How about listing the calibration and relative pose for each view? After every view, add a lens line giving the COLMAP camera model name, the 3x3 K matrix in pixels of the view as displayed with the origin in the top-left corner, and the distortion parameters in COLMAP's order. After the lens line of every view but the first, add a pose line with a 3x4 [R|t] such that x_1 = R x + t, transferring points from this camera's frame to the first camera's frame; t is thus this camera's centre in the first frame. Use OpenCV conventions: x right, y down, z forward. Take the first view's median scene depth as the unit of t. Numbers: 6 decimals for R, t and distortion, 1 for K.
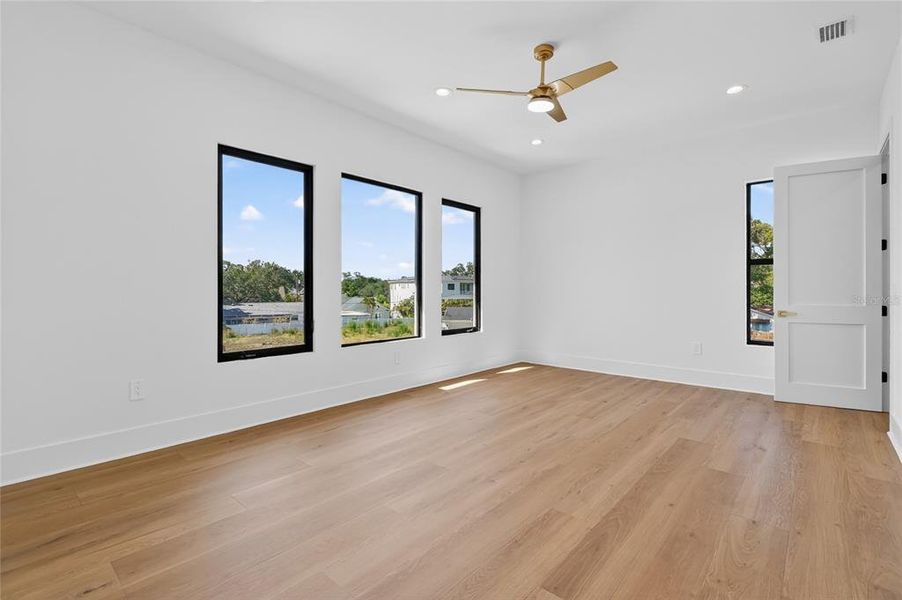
lens RADIAL K [[417.8, 0, 449.4], [0, 417.8, 290.2], [0, 0, 1]] dist [0.003479, -0.000054]
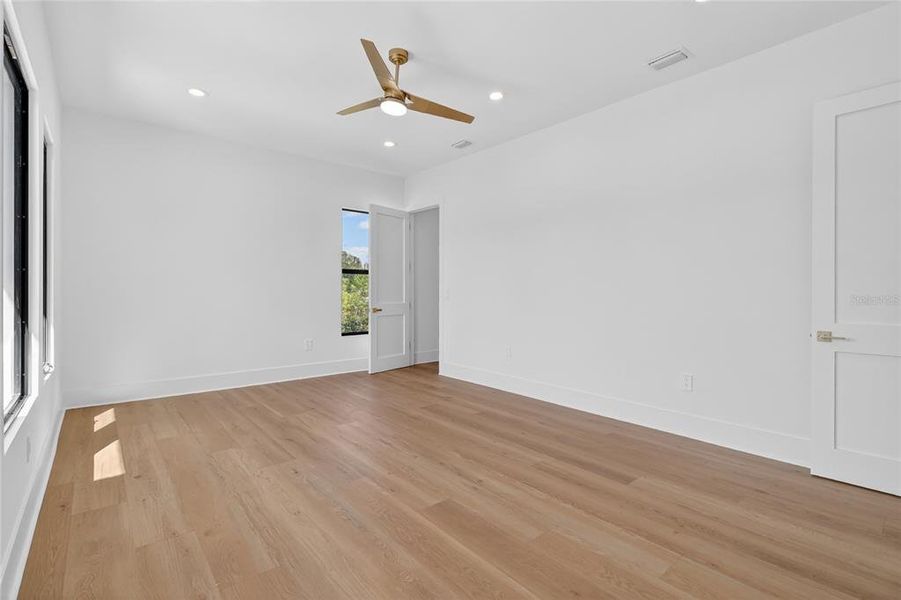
lens RADIAL K [[422.3, 0, 450.1], [0, 422.3, 295.3], [0, 0, 1]] dist [-0.000142, -0.000139]
pose [[0.150519, -0.013254, 0.988518, -0.873108], [0.000682, 0.999911, 0.013303, -0.019331], [-0.988607, -0.001329, 0.150514, 0.844108]]
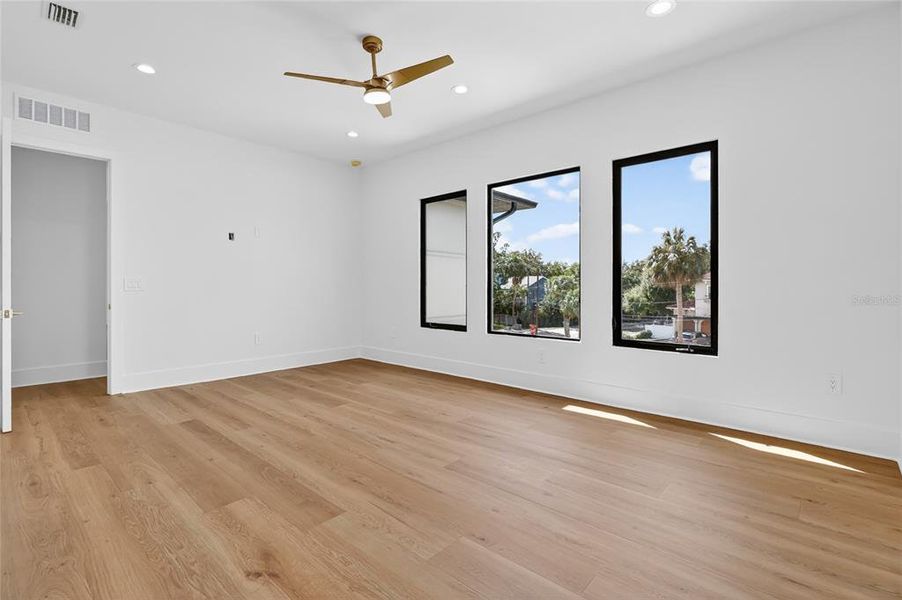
lens RADIAL K [[411.5, 0, 451.1], [0, 411.5, 286.8], [0, 0, 1]] dist [-0.000931, -0.000400]
pose [[0.001714, -0.007382, -0.999971, 1.414409], [-0.003359, 0.999967, -0.007387, 0.014171], [0.999993, 0.003372, 0.001689, 1.384430]]
